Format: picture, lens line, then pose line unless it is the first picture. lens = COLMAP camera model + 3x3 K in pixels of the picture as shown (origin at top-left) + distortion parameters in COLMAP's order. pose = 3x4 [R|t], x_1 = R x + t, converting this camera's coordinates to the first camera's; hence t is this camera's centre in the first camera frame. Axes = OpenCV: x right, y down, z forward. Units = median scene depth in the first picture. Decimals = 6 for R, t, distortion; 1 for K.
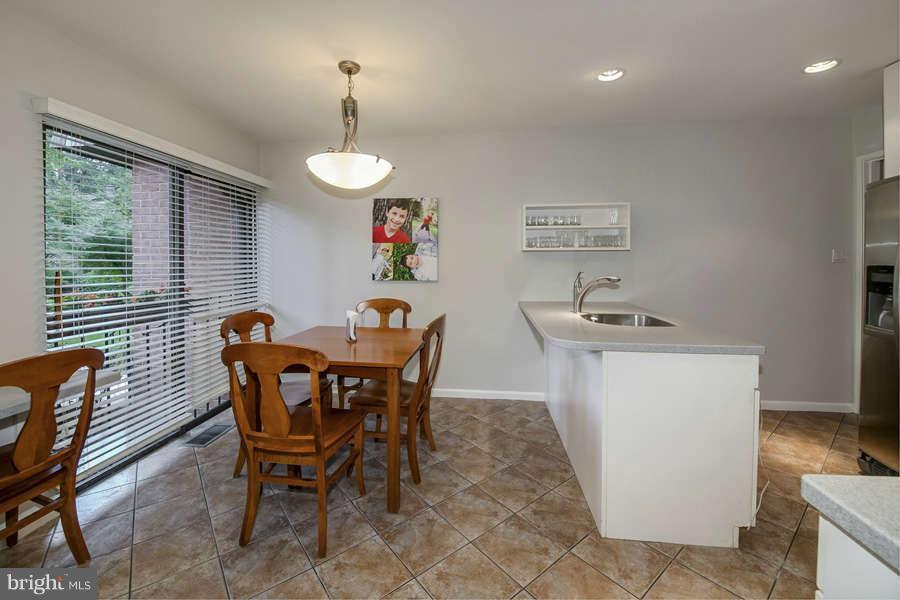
lens RADIAL K [[370.1, 0, 446.2], [0, 370.1, 265.1], [0, 0, 1]] dist [0.014491, -0.016111]
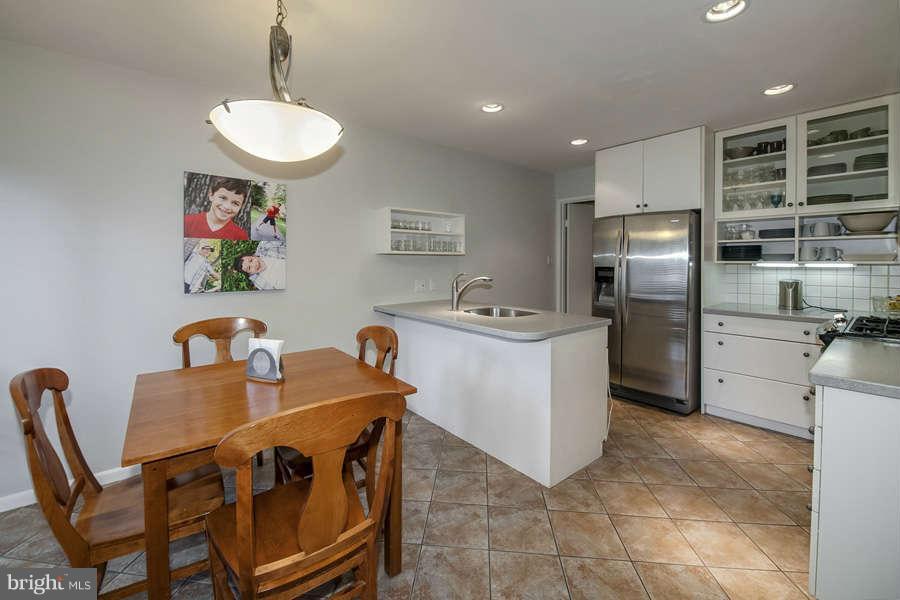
lens RADIAL K [[370.1, 0, 446.2], [0, 370.1, 265.1], [0, 0, 1]] dist [0.014491, -0.016111]
pose [[0.693790, -0.004474, 0.720163, -0.360052], [0.005819, 0.999983, 0.000606, -0.007698], [-0.720153, 0.003770, 0.693805, 0.194943]]
